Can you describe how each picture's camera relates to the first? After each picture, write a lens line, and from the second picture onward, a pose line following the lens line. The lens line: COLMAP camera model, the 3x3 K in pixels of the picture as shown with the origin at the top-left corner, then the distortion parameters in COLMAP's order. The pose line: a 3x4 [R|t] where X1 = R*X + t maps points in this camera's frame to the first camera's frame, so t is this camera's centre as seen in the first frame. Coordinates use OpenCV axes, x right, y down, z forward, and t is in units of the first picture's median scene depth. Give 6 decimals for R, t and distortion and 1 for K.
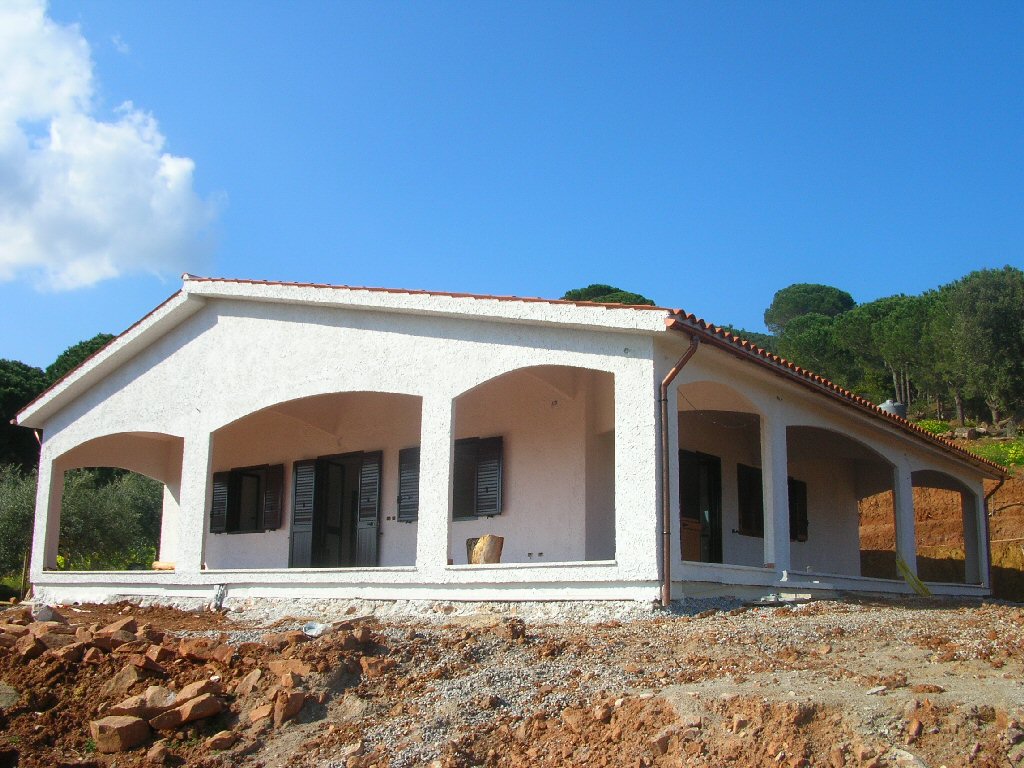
lens RADIAL K [[1029.9, 0, 512.0], [0, 1029.9, 384.0], [0, 0, 1]] dist [-0.179630, 0.014152]
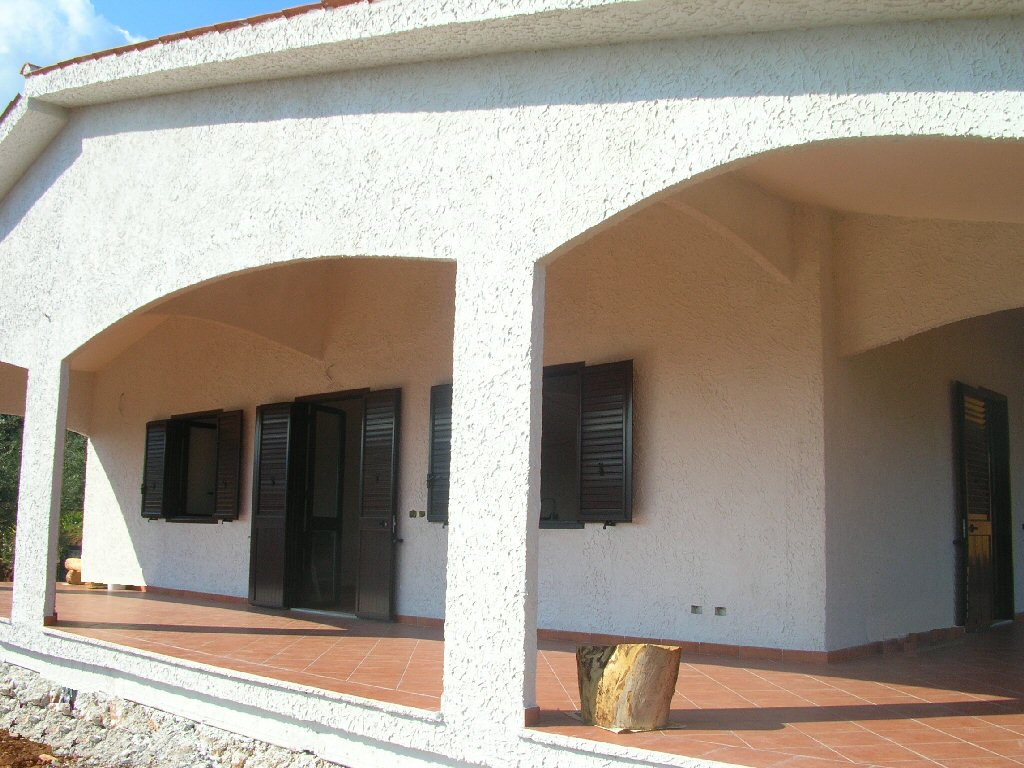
lens RADIAL K [[1029.9, 0, 512.0], [0, 1029.9, 384.0], [0, 0, 1]] dist [-0.179630, 0.014152]
pose [[0.997708, -0.004902, -0.067495, -0.035674], [0.010087, 0.997004, 0.076693, 0.025188], [0.066916, -0.077198, 0.994768, 0.537954]]
